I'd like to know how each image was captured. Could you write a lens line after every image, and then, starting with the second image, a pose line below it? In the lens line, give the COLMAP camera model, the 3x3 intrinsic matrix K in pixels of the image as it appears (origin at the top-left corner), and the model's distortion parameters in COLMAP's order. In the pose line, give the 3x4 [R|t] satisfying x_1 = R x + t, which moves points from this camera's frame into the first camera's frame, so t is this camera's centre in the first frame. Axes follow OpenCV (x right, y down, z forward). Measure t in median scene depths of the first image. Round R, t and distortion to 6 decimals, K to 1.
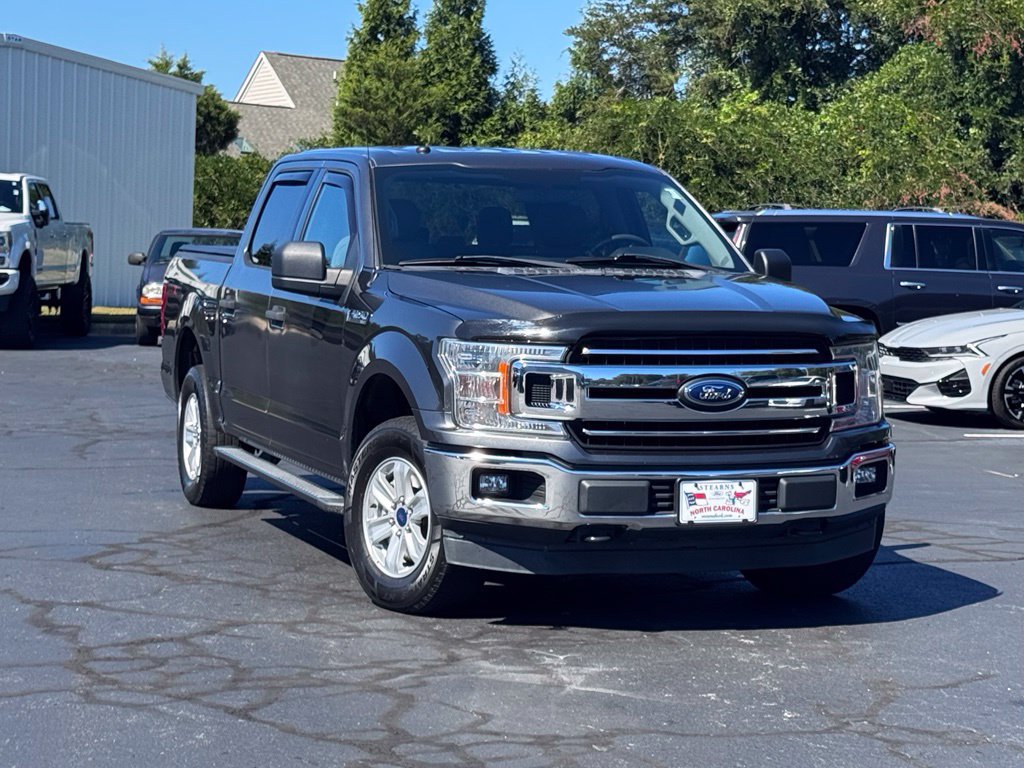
lens RADIAL K [[2173.6, 0, 566.2], [0, 2173.6, 380.6], [0, 0, 1]] dist [0.147195, 0.346557]
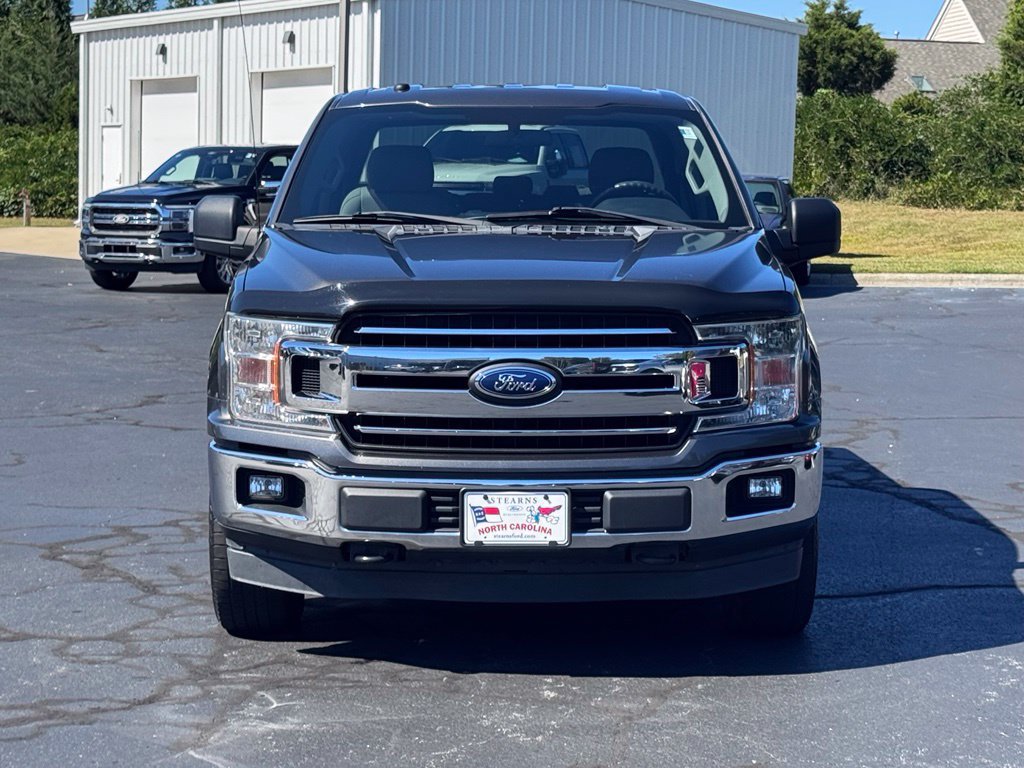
lens RADIAL K [[2173.6, 0, 566.2], [0, 2173.6, 380.6], [0, 0, 1]] dist [0.147195, 0.346557]
pose [[0.943814, 0.016957, -0.330040, 0.348628], [-0.008121, 0.999571, 0.028134, -0.017844], [0.330376, -0.023874, 0.943547, 0.247230]]
